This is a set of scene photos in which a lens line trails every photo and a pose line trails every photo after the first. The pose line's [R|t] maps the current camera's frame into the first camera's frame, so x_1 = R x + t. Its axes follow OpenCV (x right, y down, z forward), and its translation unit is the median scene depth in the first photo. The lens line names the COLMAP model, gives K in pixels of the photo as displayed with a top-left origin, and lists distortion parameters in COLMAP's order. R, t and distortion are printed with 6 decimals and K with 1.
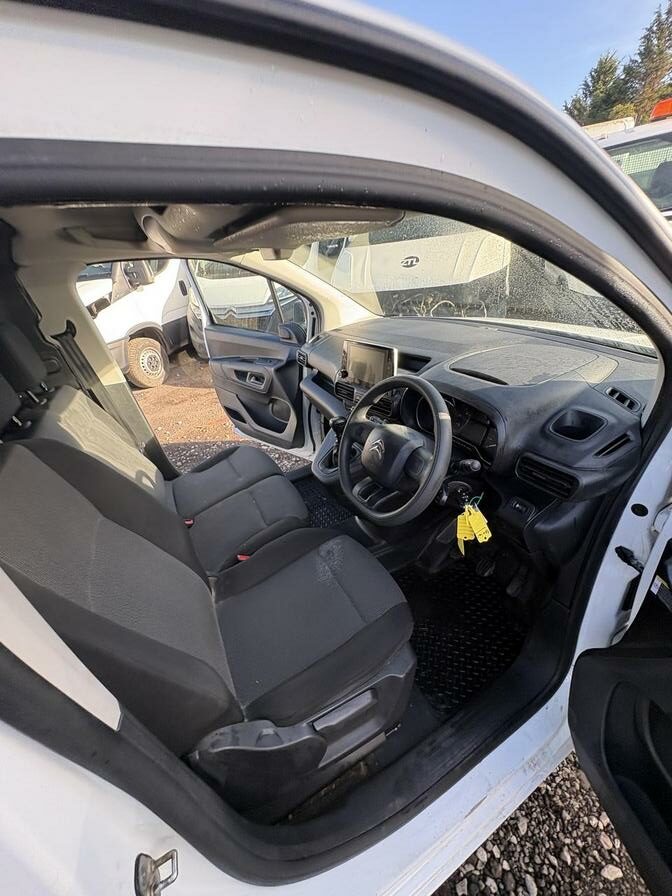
lens RADIAL K [[357.4, 0, 326.6], [0, 357.4, 448.5], [0, 0, 1]] dist [-0.001144, 0.000161]
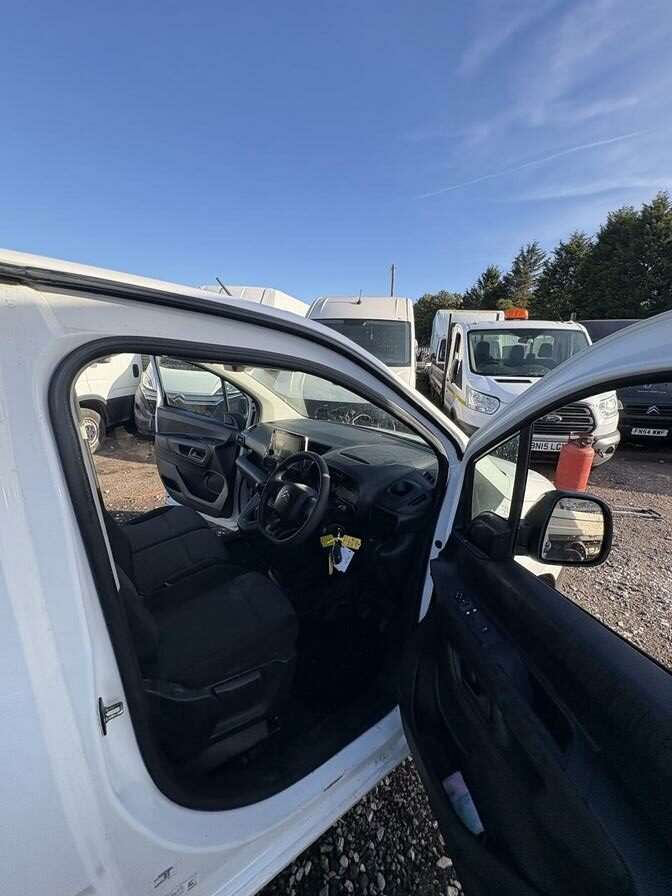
lens RADIAL K [[357.4, 0, 338.4], [0, 357.4, 448.6], [0, 0, 1]] dist [-0.001144, 0.000161]
pose [[0.973111, 0.115031, 0.199557, 0.030205], [-0.057261, 0.959983, -0.274141, 0.157590], [-0.223106, 0.255343, 0.940757, -0.390875]]
